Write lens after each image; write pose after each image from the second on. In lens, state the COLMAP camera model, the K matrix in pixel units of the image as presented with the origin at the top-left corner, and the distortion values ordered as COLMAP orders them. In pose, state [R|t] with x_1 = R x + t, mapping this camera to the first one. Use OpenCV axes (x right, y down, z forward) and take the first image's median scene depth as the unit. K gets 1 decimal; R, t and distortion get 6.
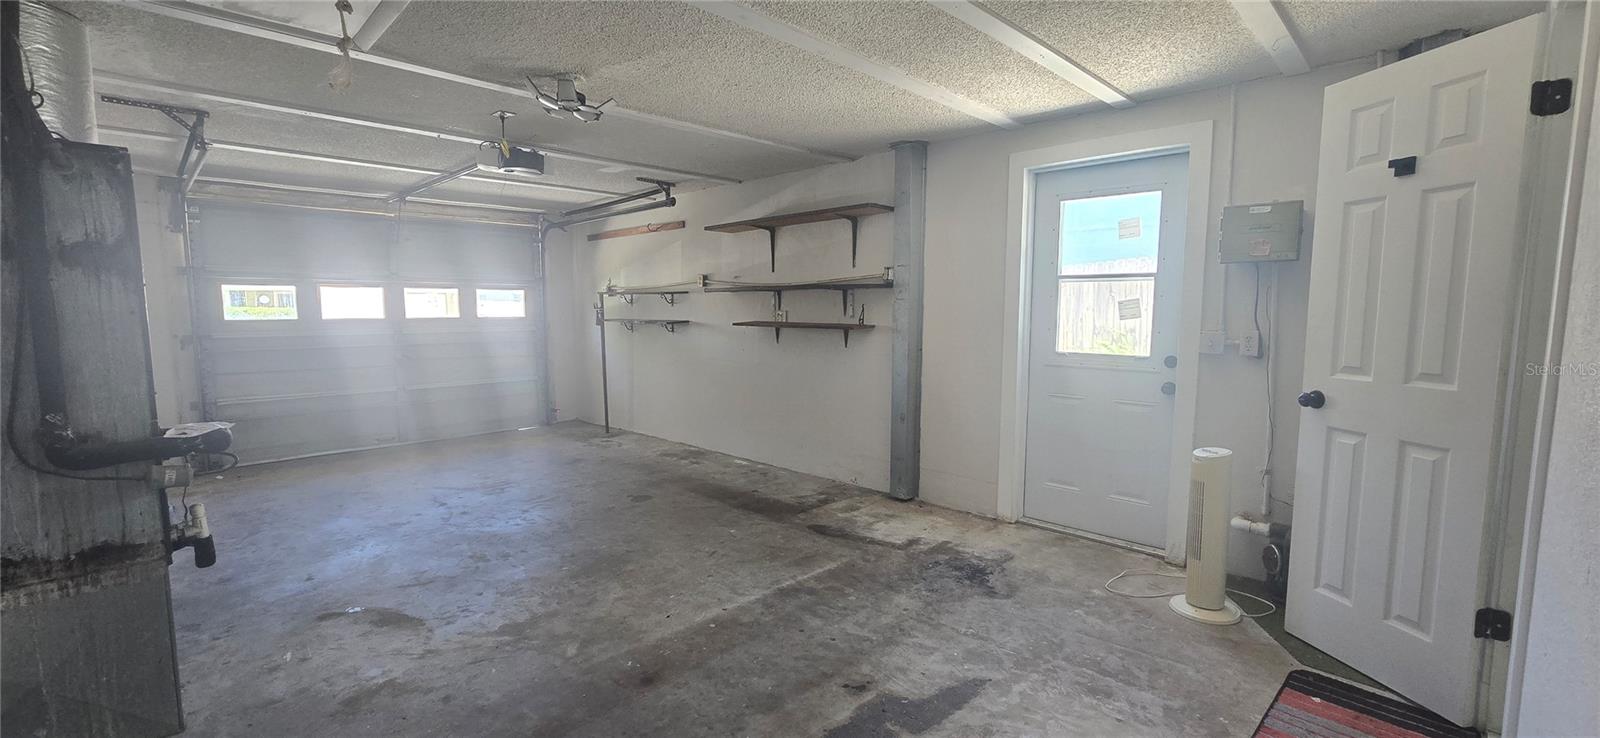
lens RADIAL K [[654.8, 0, 799.3], [0, 654.8, 374.1], [0, 0, 1]] dist [-0.001992, -0.000650]
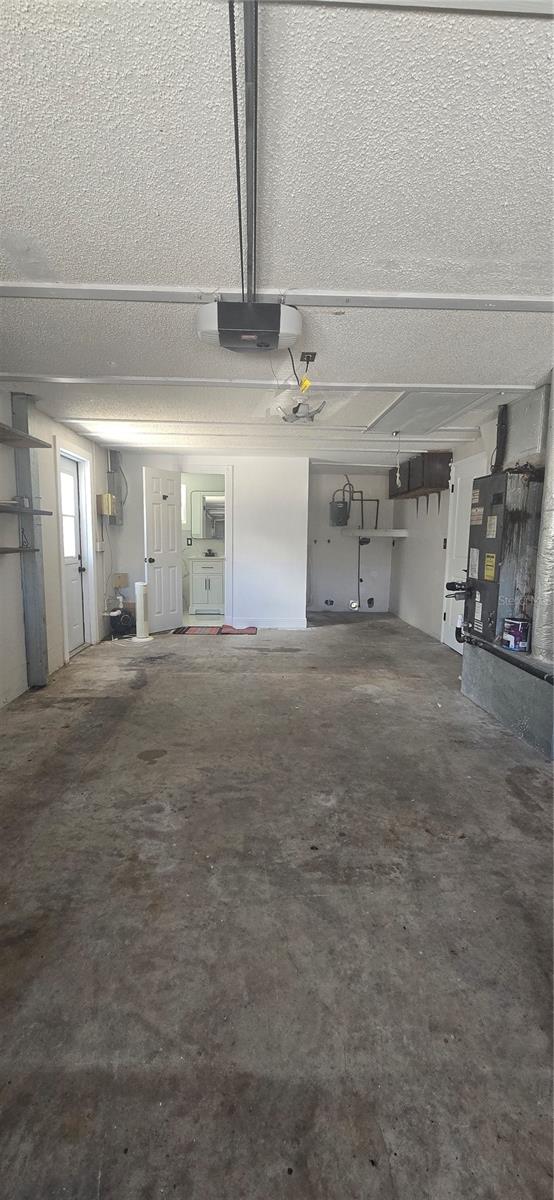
lens RADIAL K [[491.1, 0, 274.1], [0, 491.1, 600.1], [0, 0, 1]] dist [-0.001992, -0.000650]
pose [[-0.725790, -0.096647, 0.681094, -1.028185], [0.060503, 0.977277, 0.203149, -0.172570], [-0.685251, 0.188651, -0.703450, 1.723511]]
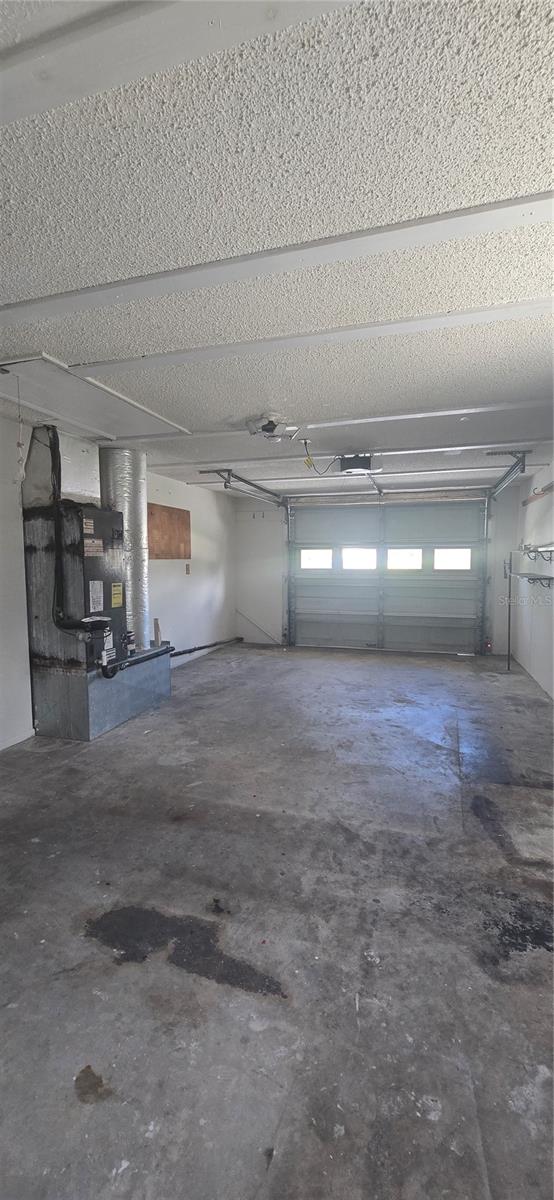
lens RADIAL K [[491.1, 0, 274.1], [0, 491.1, 600.1], [0, 0, 1]] dist [-0.001992, -0.000650]
pose [[0.462050, 0.077891, -0.883427, 0.566486], [-0.088620, 0.995205, 0.041397, -0.069437], [0.882415, 0.059162, 0.466737, 0.431876]]
